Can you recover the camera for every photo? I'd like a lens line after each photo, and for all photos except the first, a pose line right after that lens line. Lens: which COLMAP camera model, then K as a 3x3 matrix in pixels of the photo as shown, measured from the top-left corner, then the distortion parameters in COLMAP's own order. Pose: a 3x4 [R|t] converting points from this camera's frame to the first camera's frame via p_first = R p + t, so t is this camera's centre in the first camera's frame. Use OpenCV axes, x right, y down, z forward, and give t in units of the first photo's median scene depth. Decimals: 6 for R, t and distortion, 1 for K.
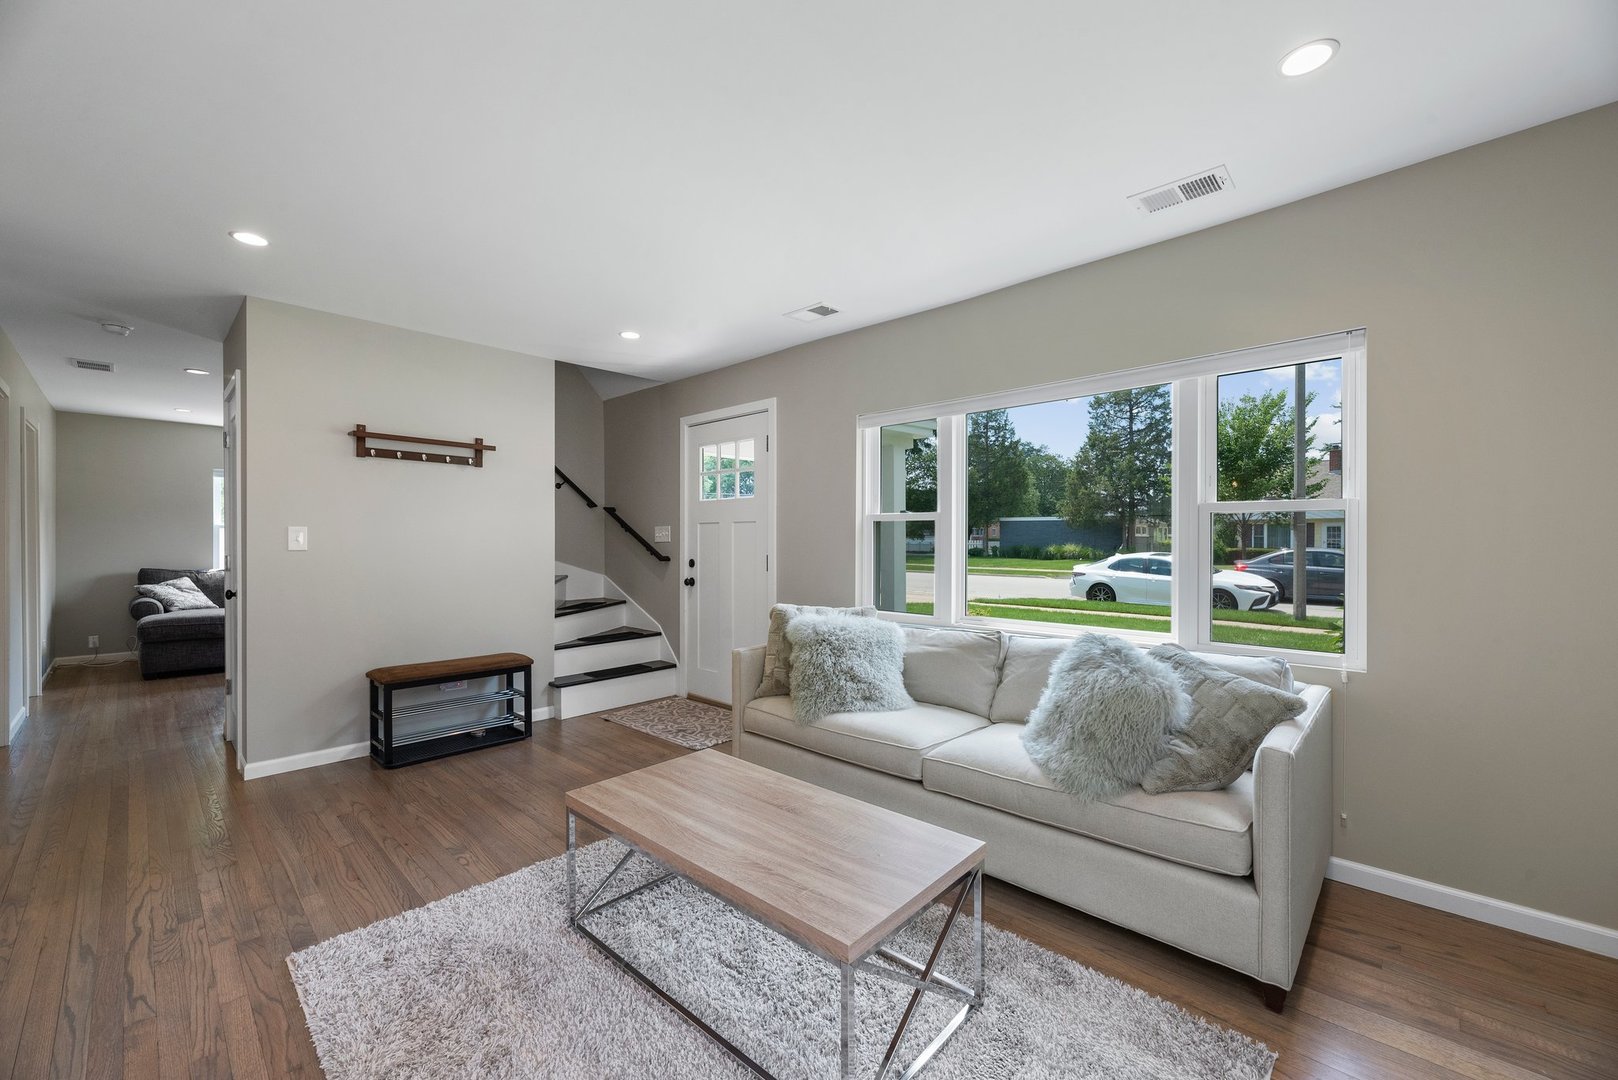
lens RADIAL K [[651.6, 0, 812.7], [0, 651.6, 545.9], [0, 0, 1]] dist [0.003778, 0.000200]
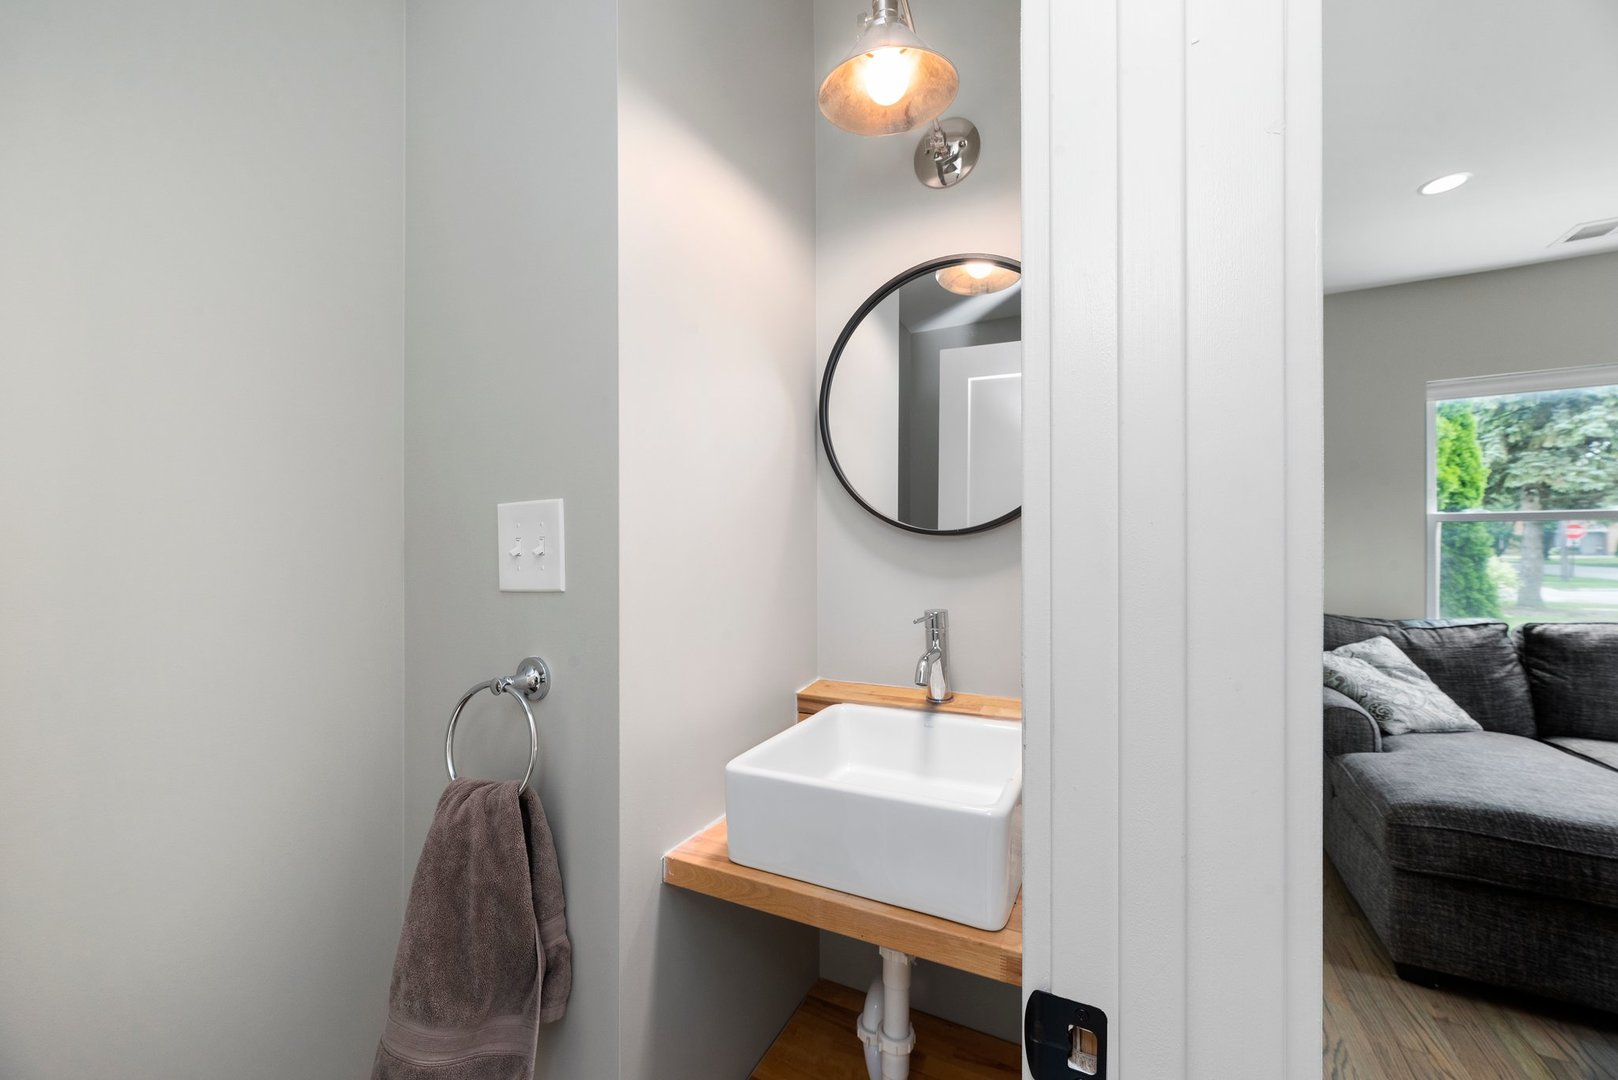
lens RADIAL K [[651.6, 0, 810.8], [0, 651.6, 544.5], [0, 0, 1]] dist [0.003778, 0.000200]
pose [[0.262437, -0.006112, -0.964930, -0.660529], [-0.002042, 0.999974, -0.006889, -0.011283], [0.964947, 0.003778, 0.262418, 0.533665]]
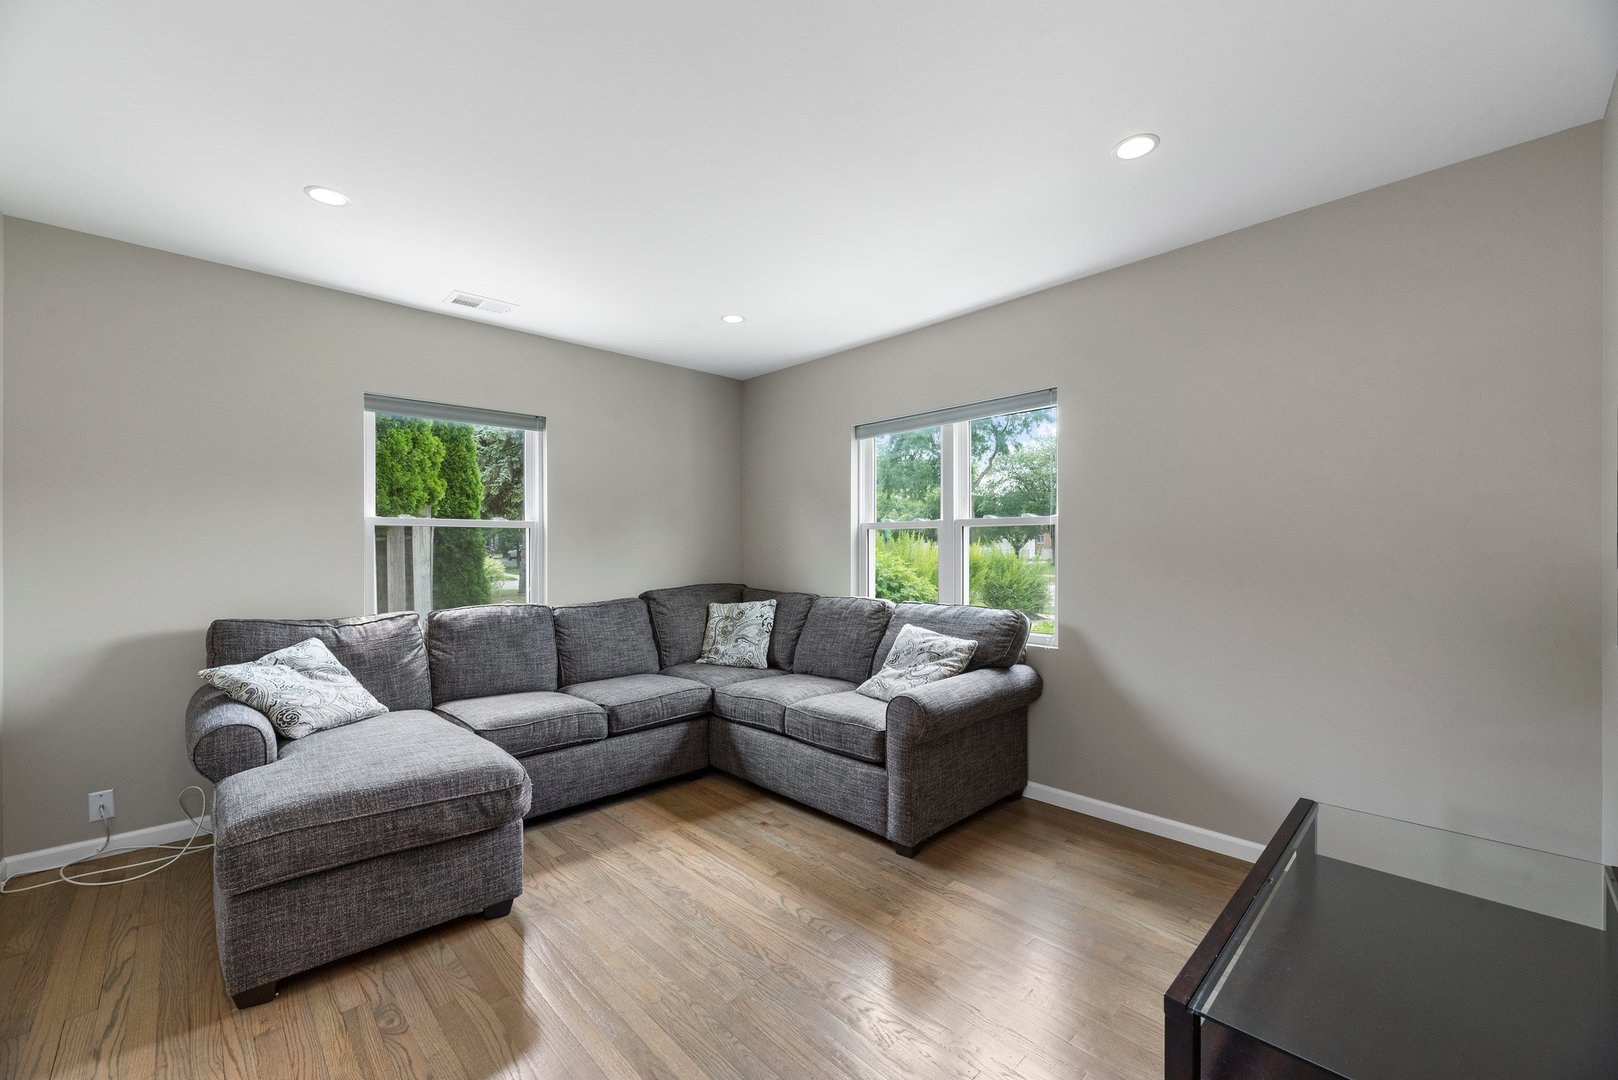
lens RADIAL K [[651.6, 0, 841.8], [0, 651.6, 549.3], [0, 0, 1]] dist [0.003778, 0.000200]
pose [[0.999602, 0.000087, -0.028199, -0.617977], [-0.000156, 0.999997, -0.002475, -0.011309], [0.028199, 0.002478, 0.999599, 0.596893]]
